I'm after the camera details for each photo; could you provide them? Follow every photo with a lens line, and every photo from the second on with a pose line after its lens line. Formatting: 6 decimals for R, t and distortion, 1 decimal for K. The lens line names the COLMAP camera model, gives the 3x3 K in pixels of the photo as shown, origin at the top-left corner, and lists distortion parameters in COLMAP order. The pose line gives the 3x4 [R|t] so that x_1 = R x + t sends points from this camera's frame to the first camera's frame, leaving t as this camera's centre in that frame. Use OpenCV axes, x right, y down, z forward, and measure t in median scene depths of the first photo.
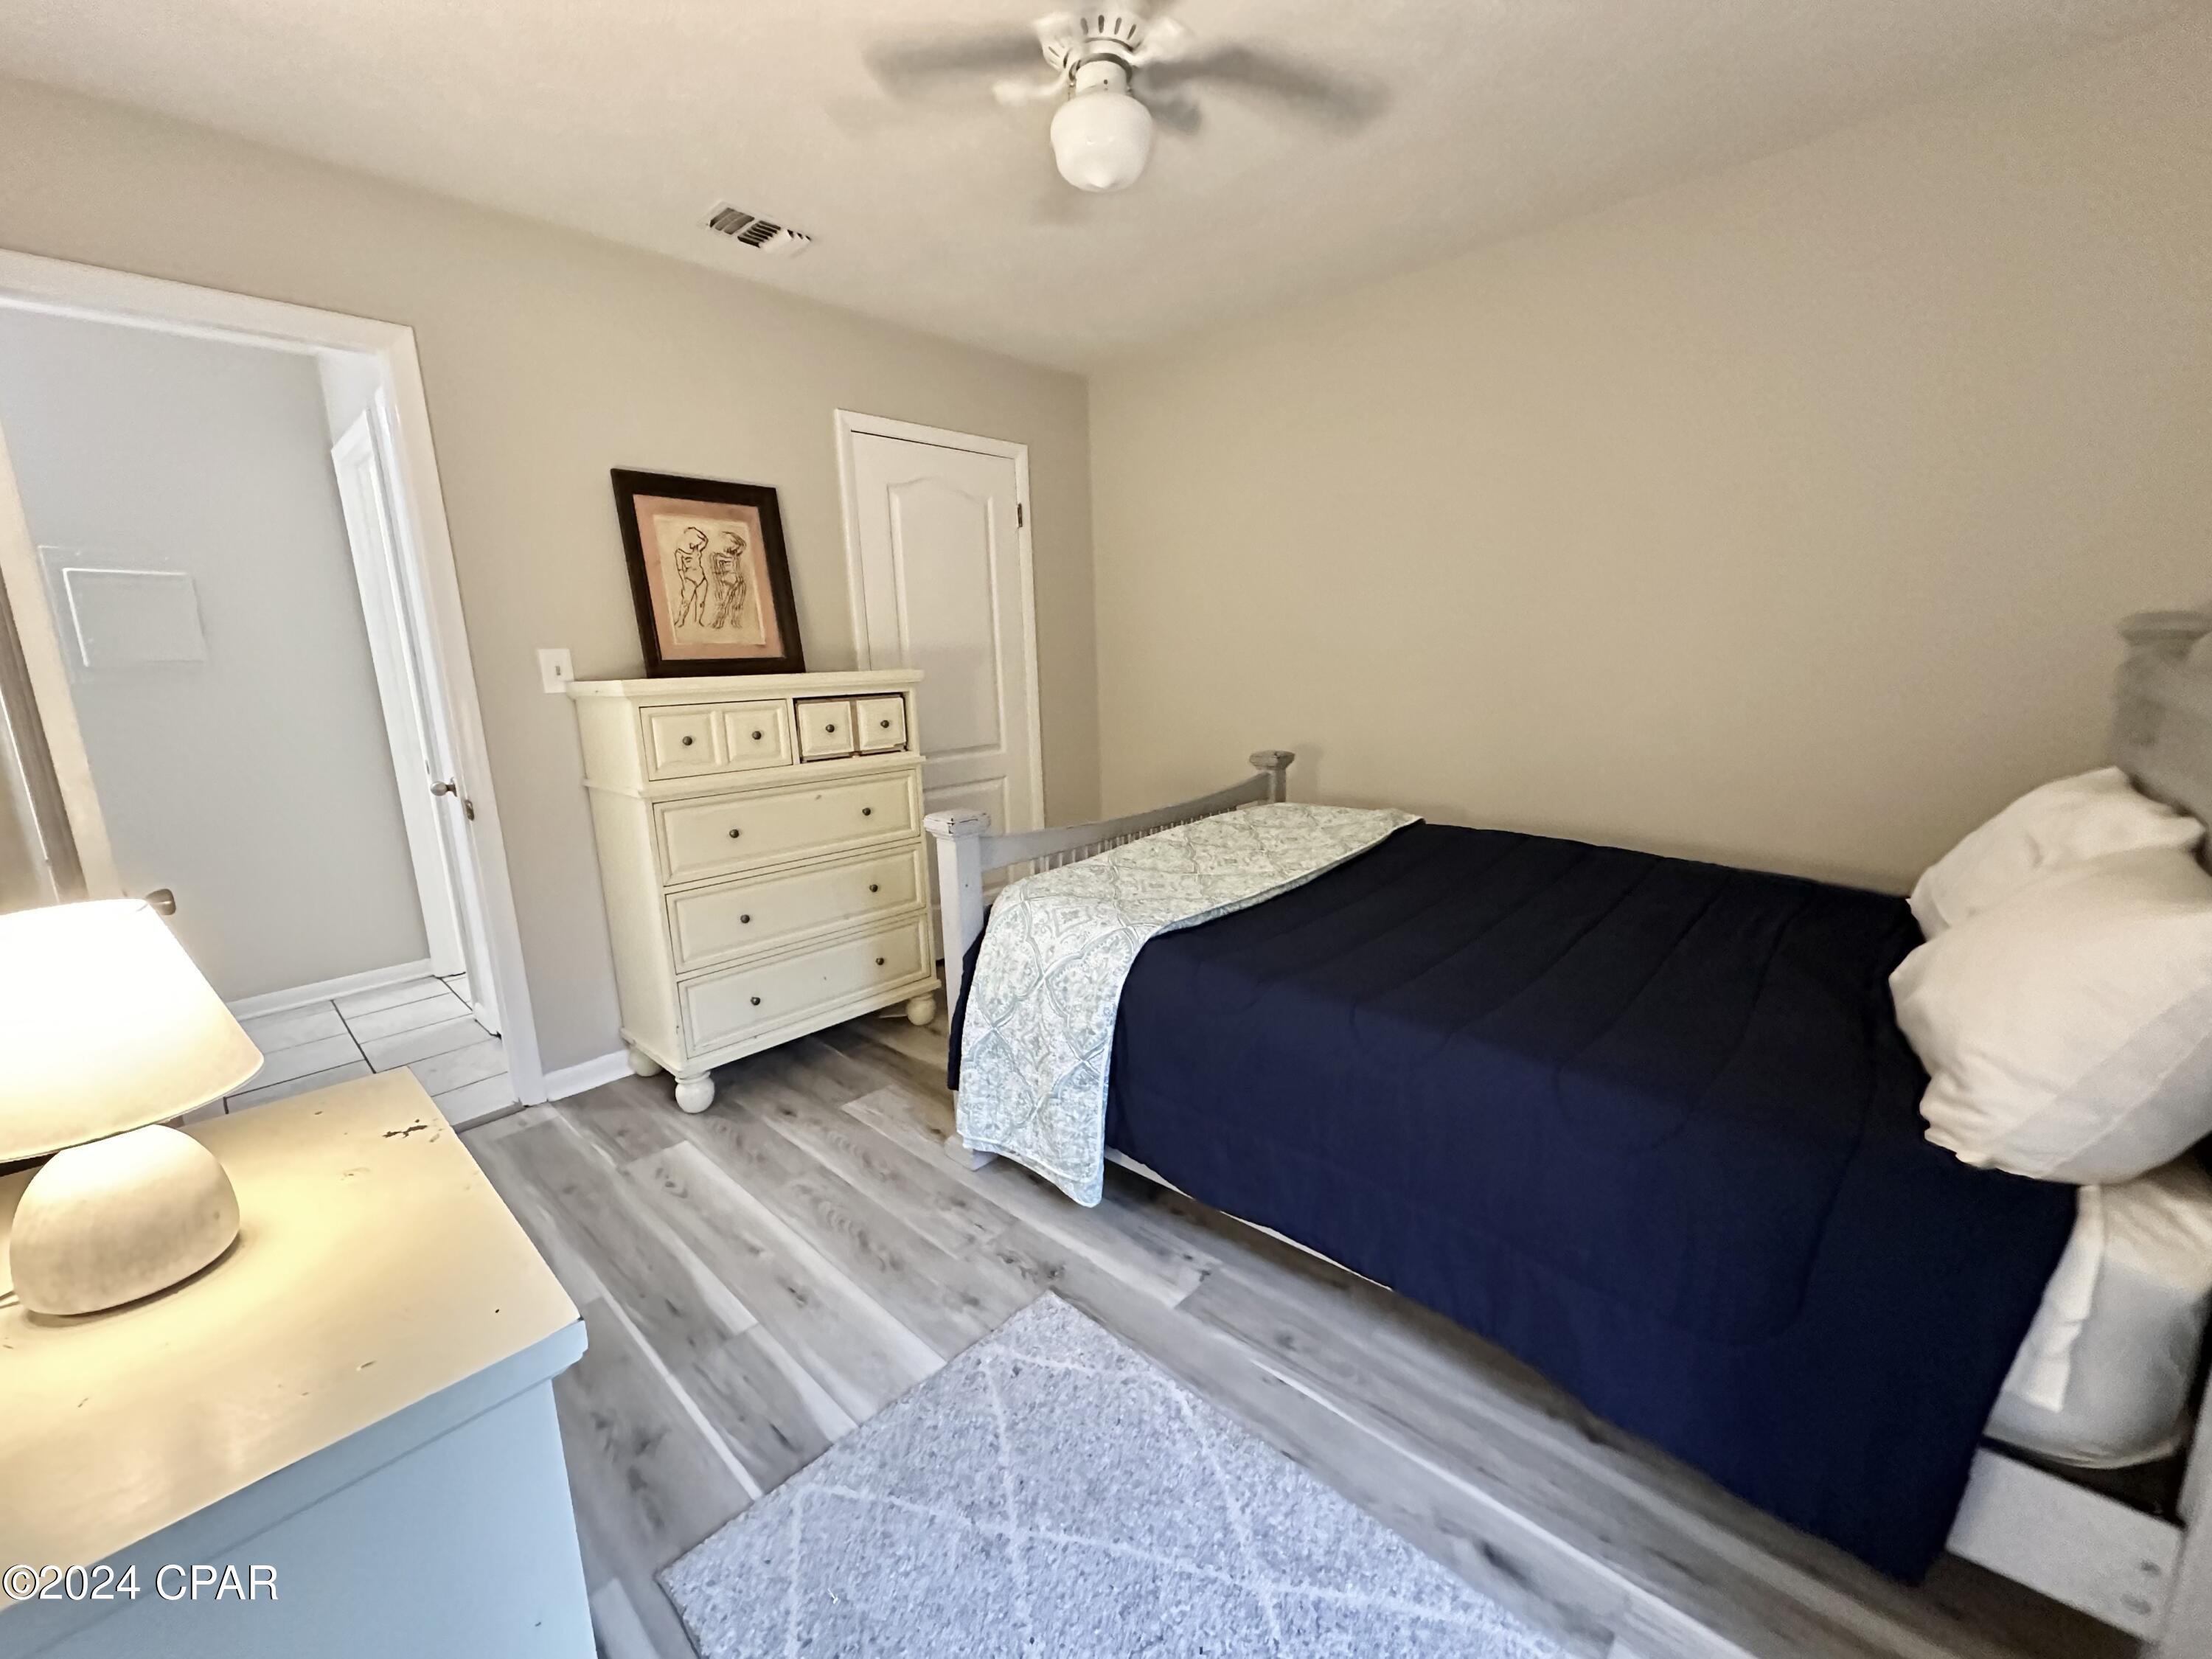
lens RADIAL K [[877.8, 0, 1106.0], [0, 877.8, 829.5], [0, 0, 1]] dist [0.000372, 0.000163]
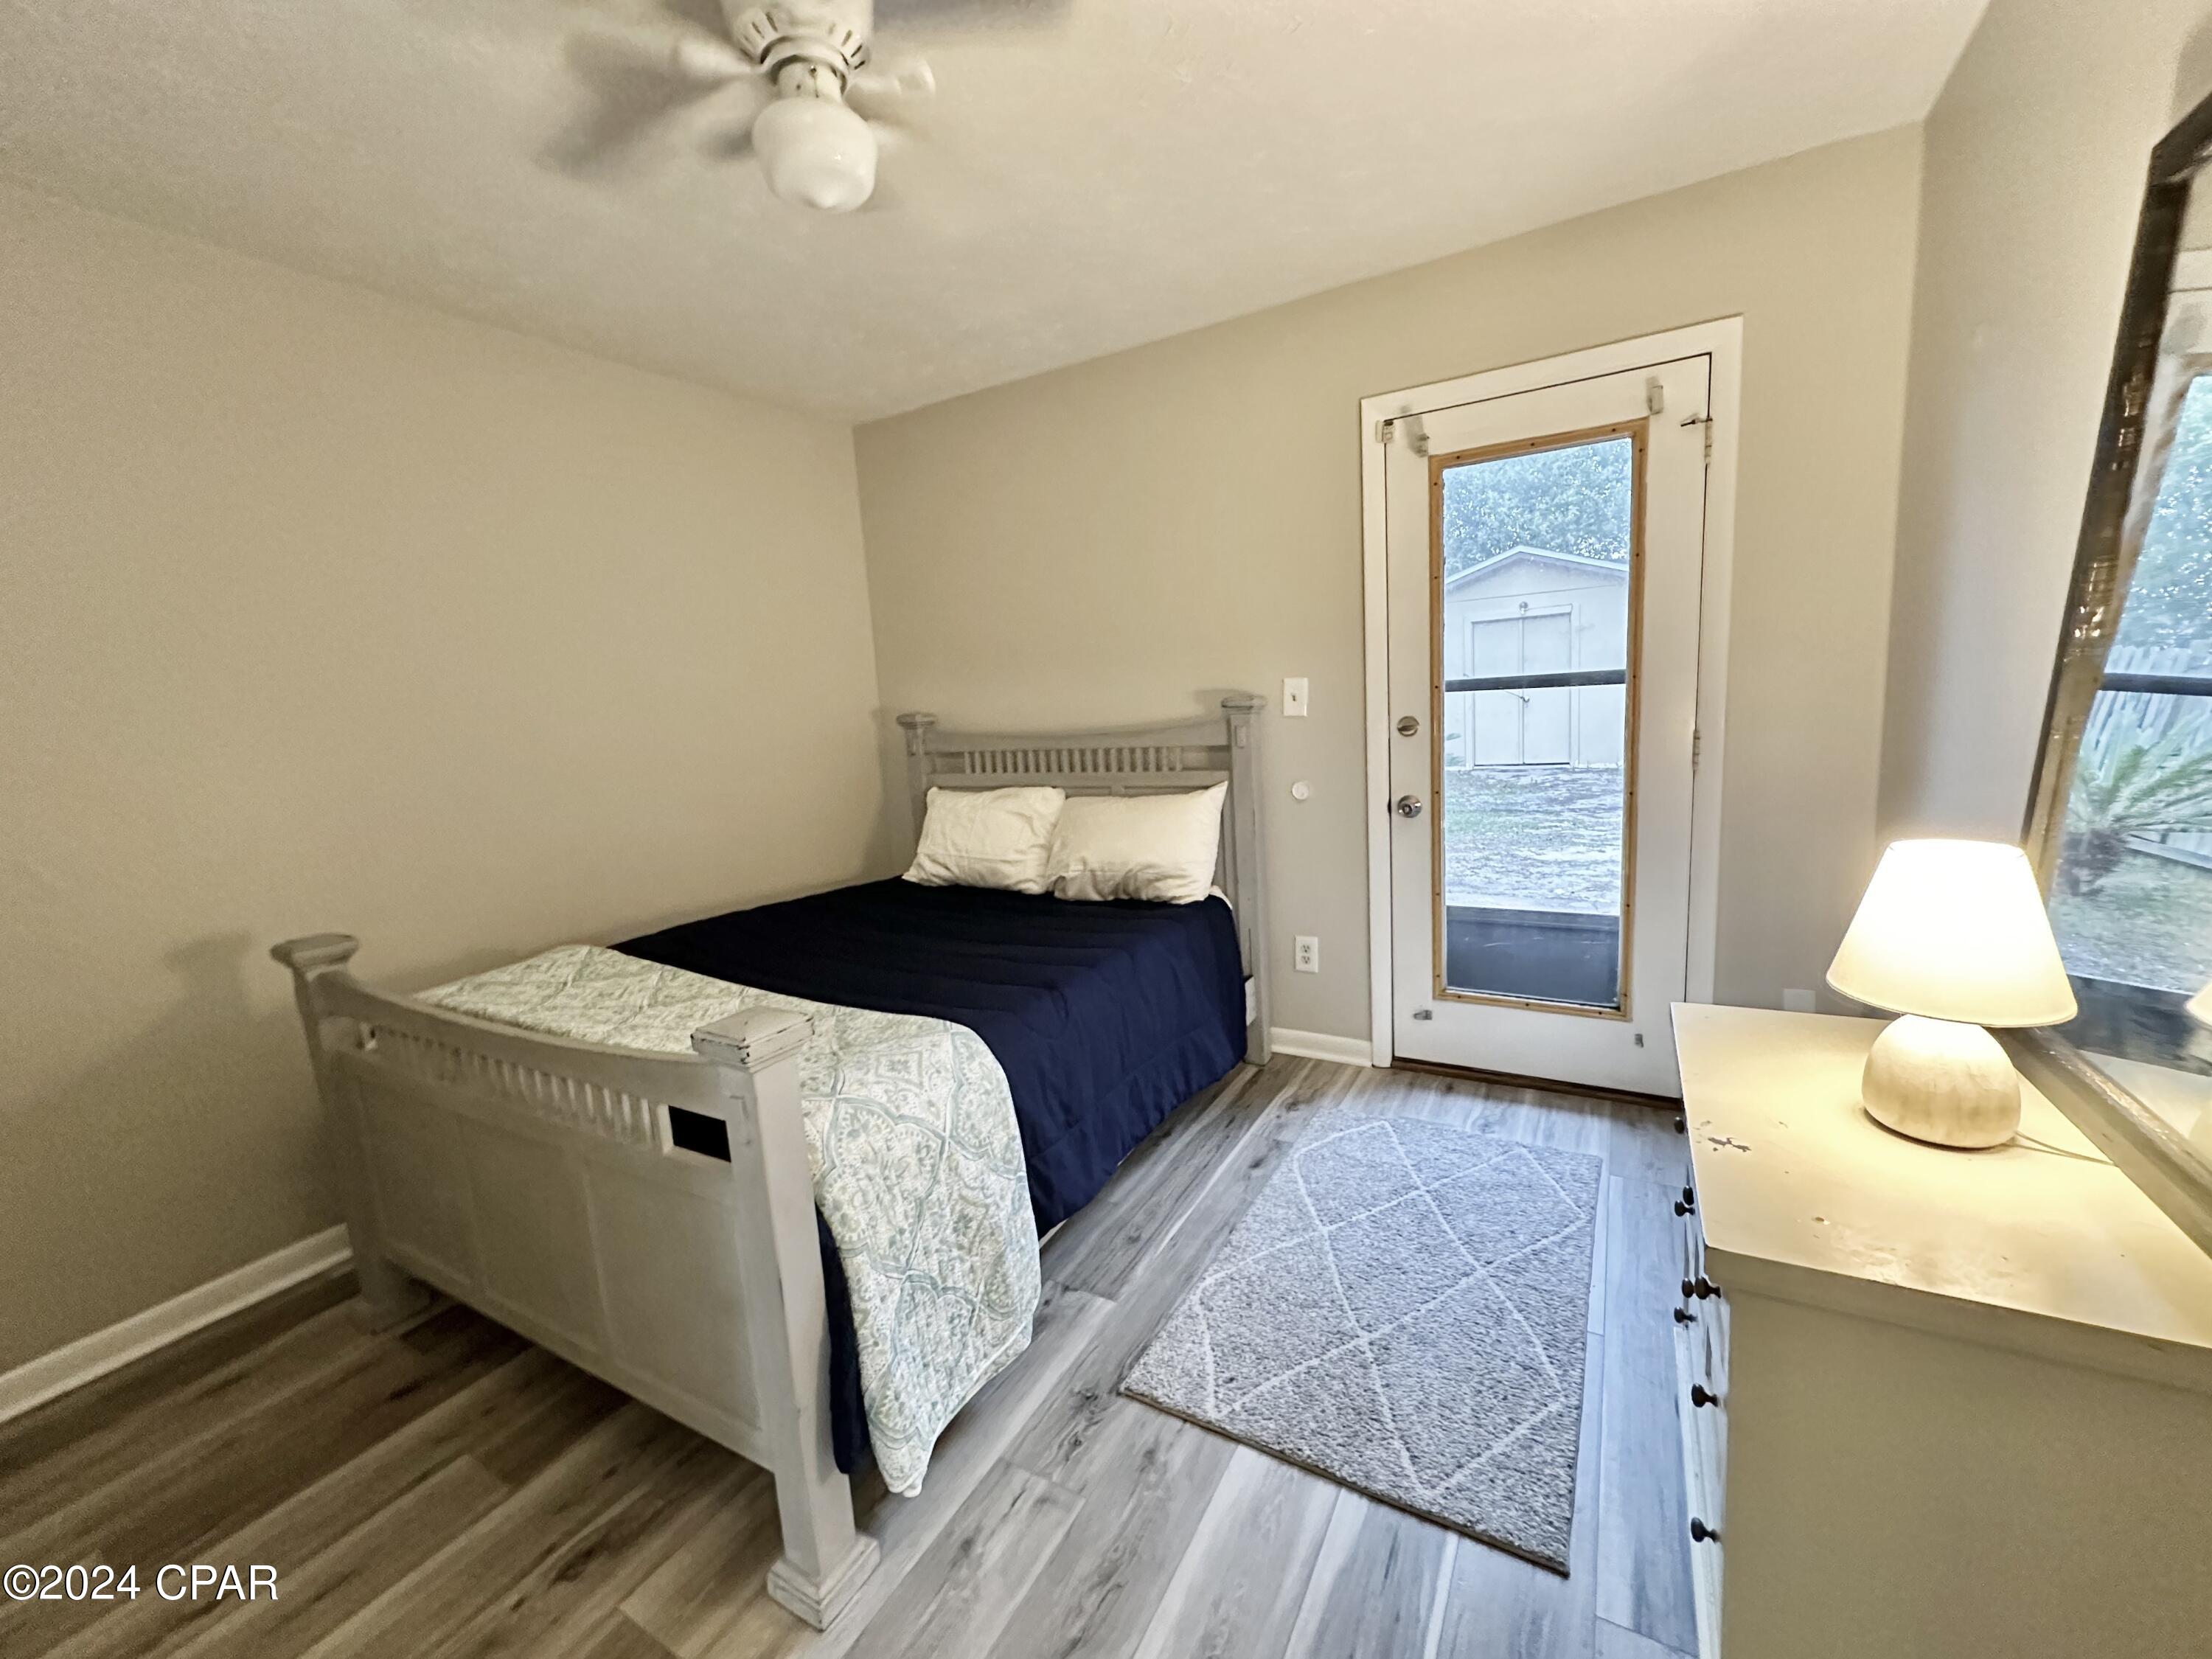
lens RADIAL K [[877.8, 0, 1106.0], [0, 877.8, 829.5], [0, 0, 1]] dist [0.000372, 0.000163]
pose [[-0.215307, -0.104654, 0.970923, -0.960627], [0.264567, 0.950807, 0.161155, -0.211167], [-0.940025, 0.291572, -0.177027, 1.058407]]
